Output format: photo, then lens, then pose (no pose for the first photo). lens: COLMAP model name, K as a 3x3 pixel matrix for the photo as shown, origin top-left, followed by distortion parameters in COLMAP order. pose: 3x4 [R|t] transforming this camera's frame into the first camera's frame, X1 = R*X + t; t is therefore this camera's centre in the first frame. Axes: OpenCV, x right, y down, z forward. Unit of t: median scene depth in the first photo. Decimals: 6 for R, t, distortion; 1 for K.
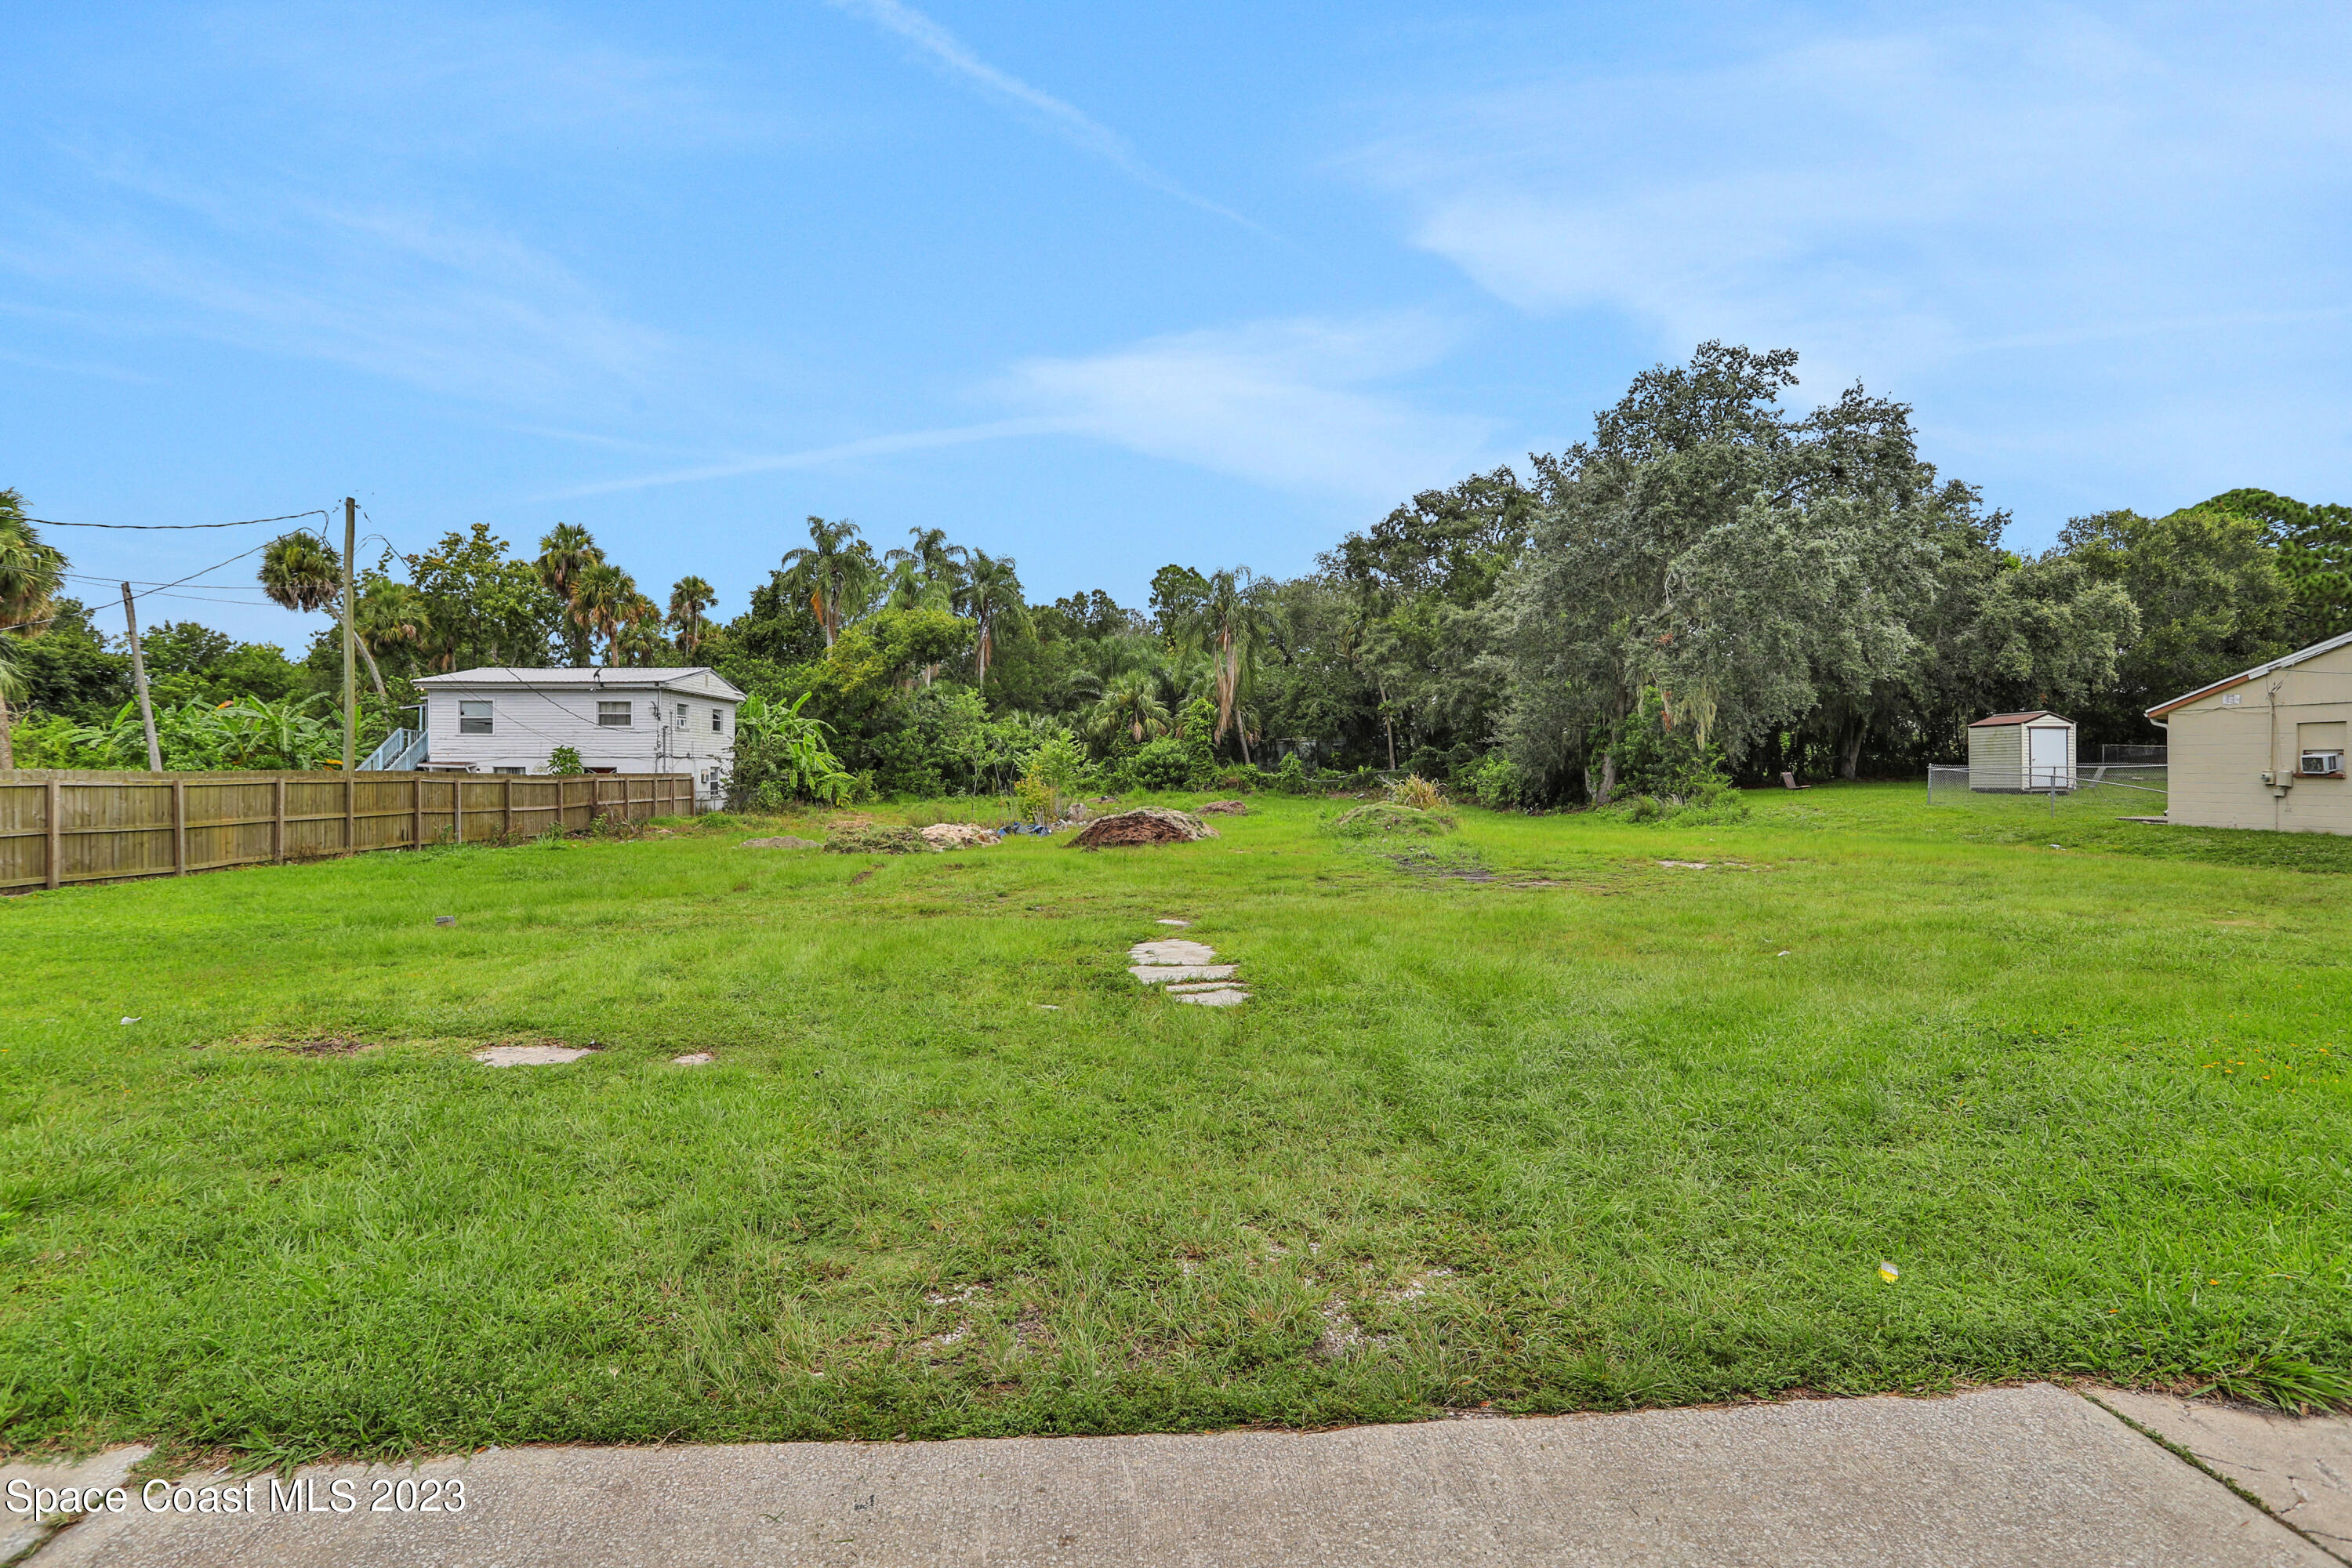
lens RADIAL K [[1239.1, 0, 1184.4], [0, 1239.1, 768.8], [0, 0, 1]] dist [-0.083703, 0.045603]
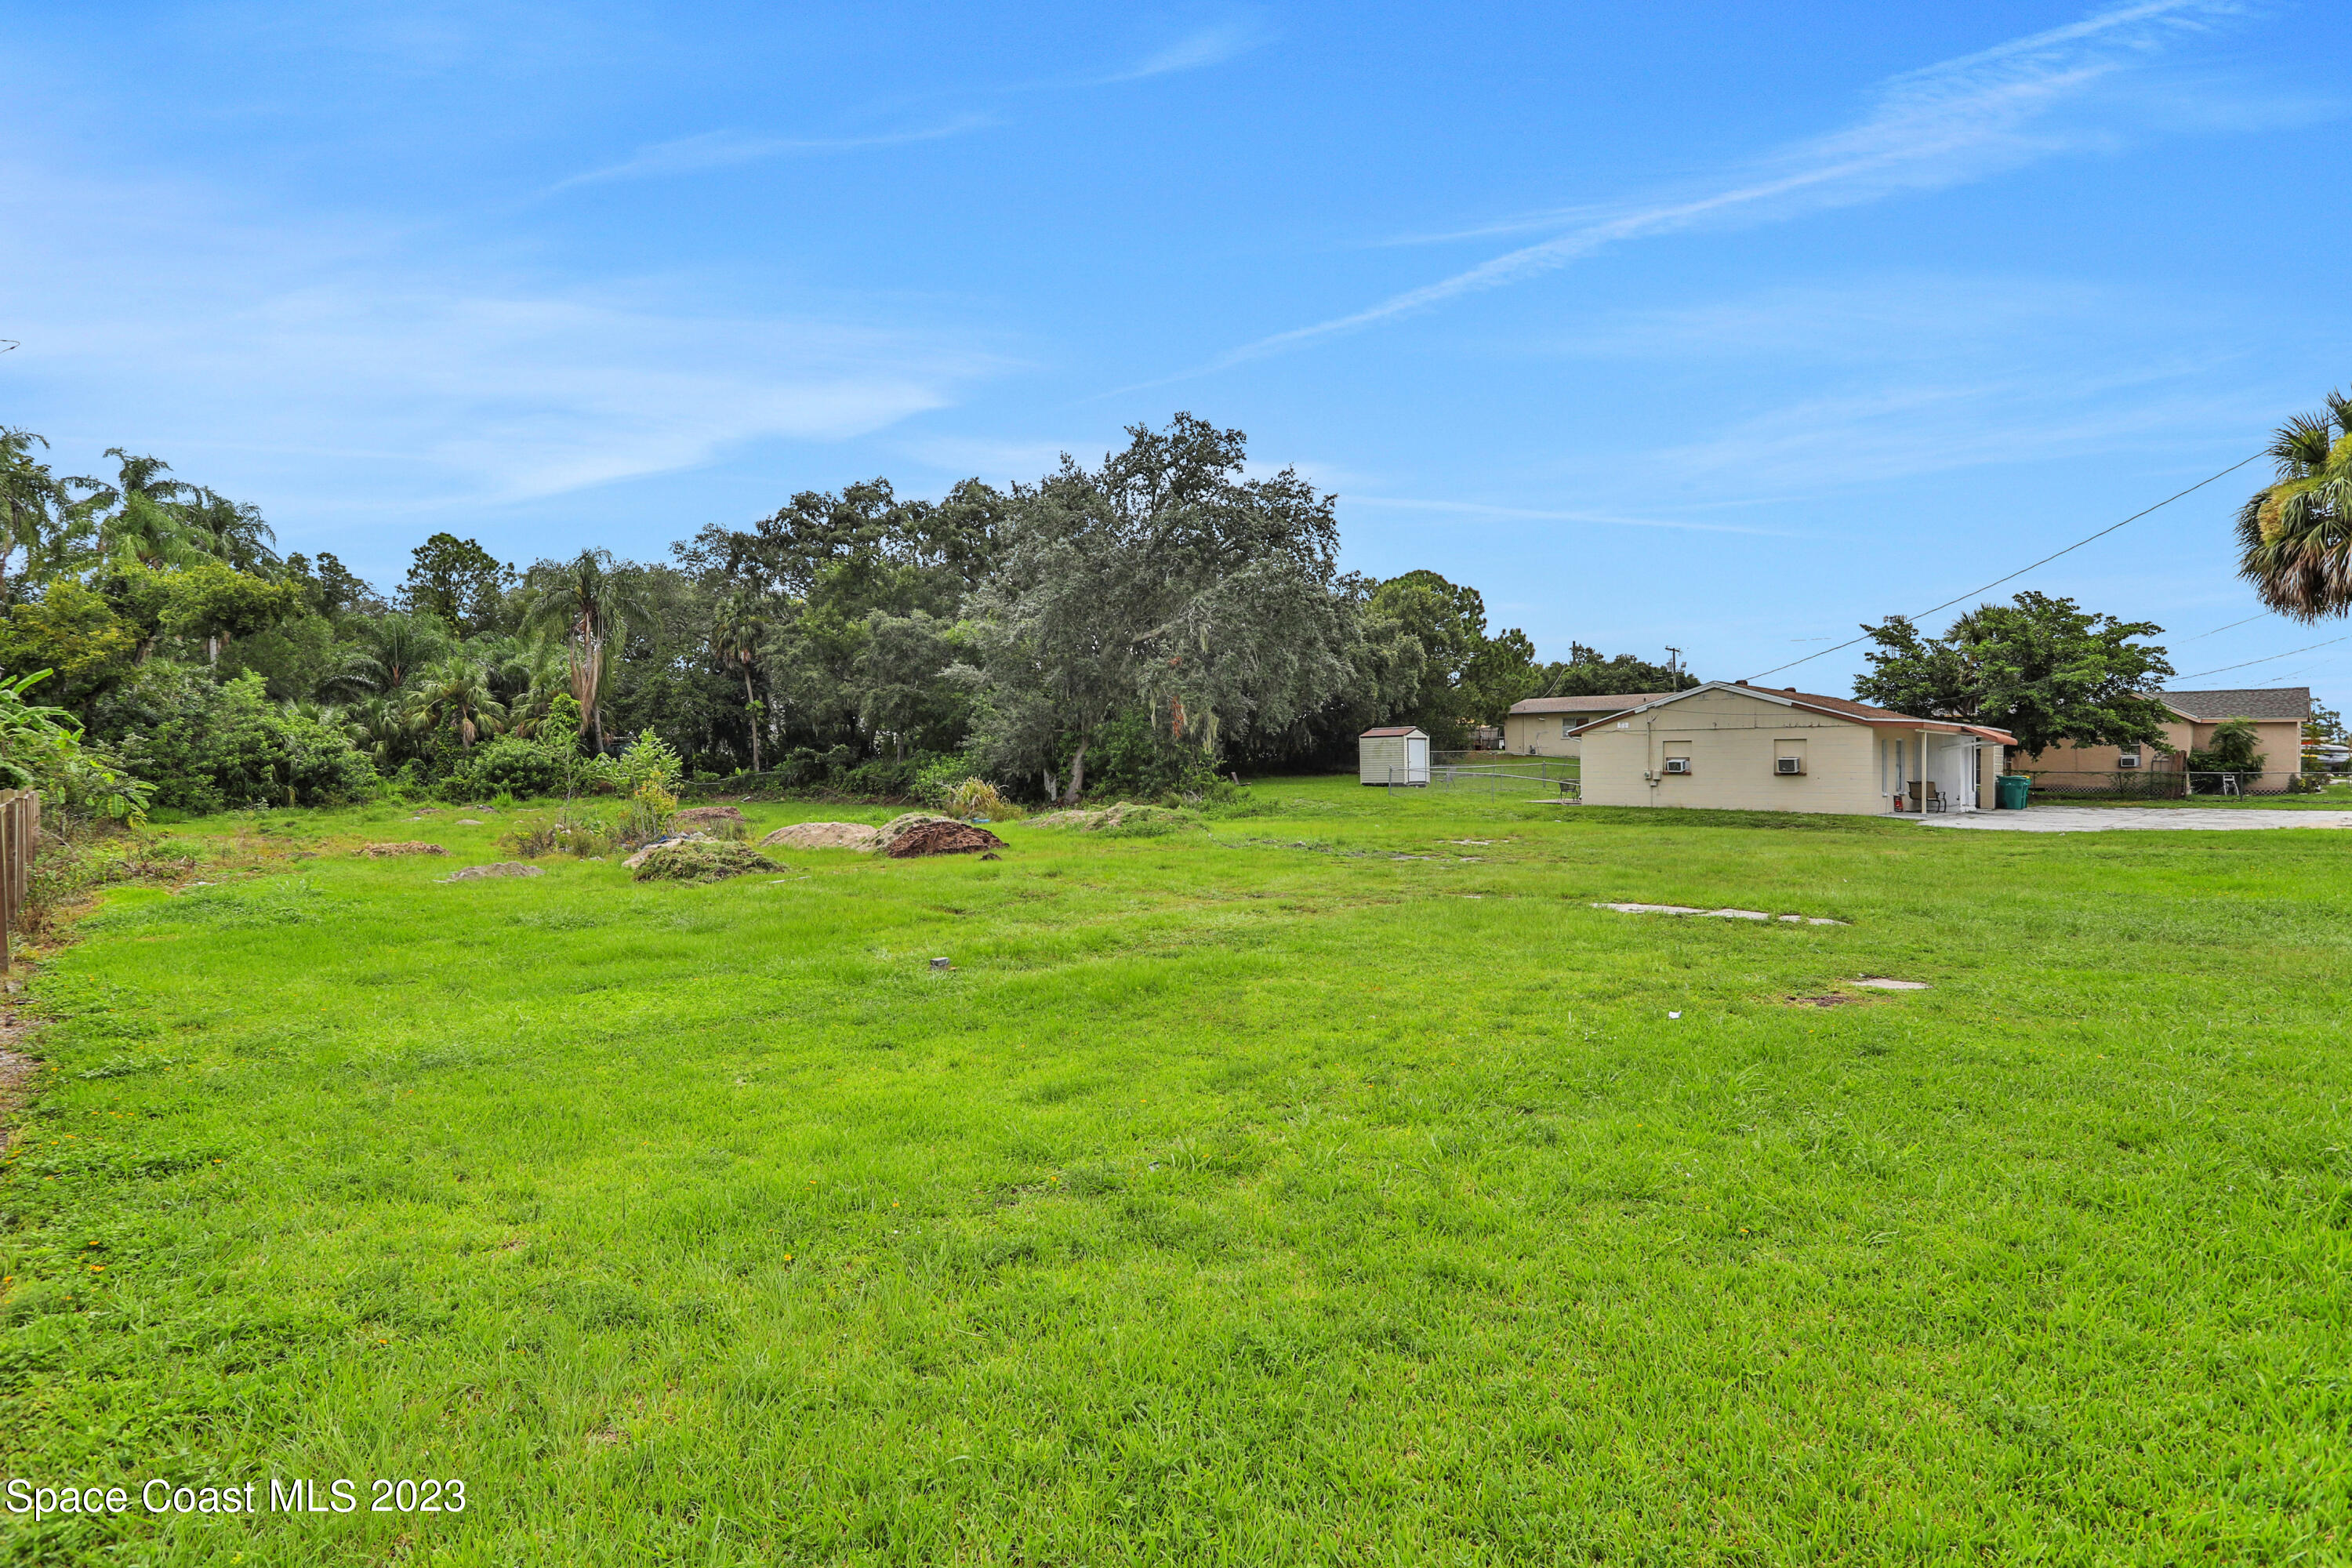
lens RADIAL K [[1239.1, 0, 1184.4], [0, 1239.1, 768.8], [0, 0, 1]] dist [-0.083703, 0.045603]
pose [[0.766488, -0.006184, 0.642229, -0.232356], [0.005279, 0.999981, 0.003328, -0.003275], [-0.642237, 0.000839, 0.766506, 0.046986]]
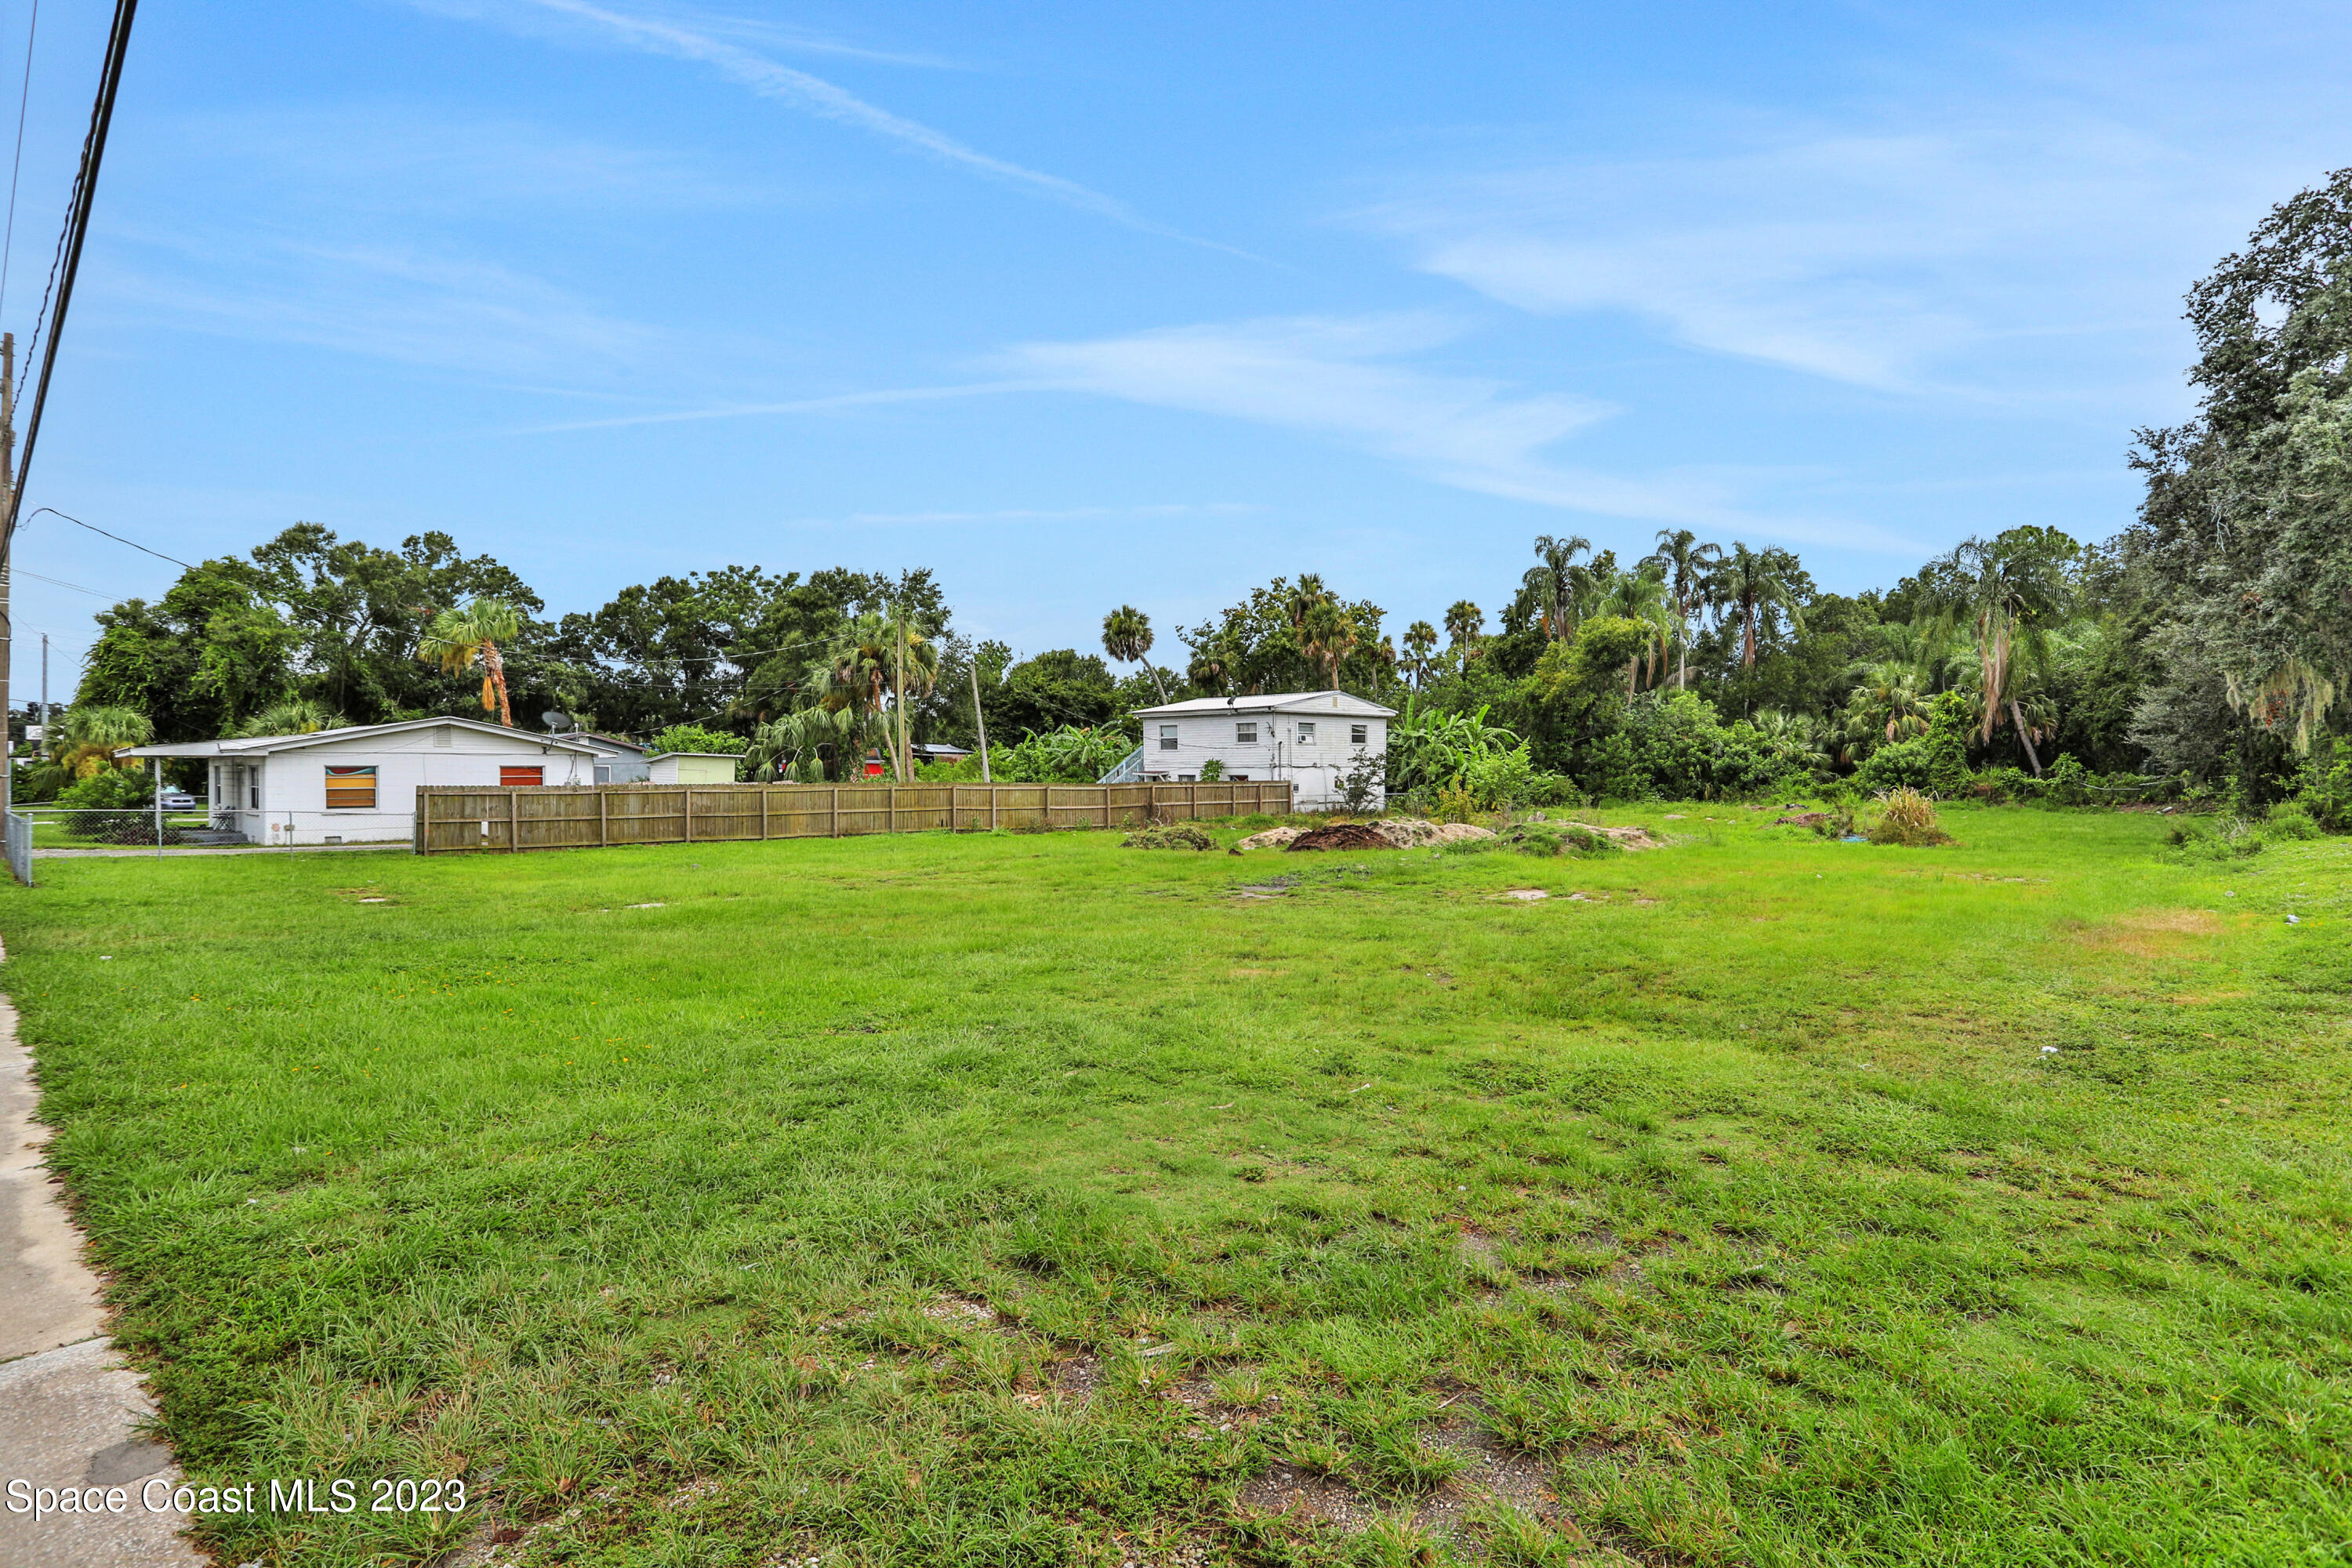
lens RADIAL K [[1234.9, 0, 1187.2], [0, 1234.9, 773.1], [0, 0, 1]] dist [-0.071520, 0.032195]
pose [[0.682047, 0.000660, -0.731308, 0.295412], [0.003278, 0.999987, 0.003960, -0.006052], [0.731301, -0.005098, 0.682036, 0.057868]]
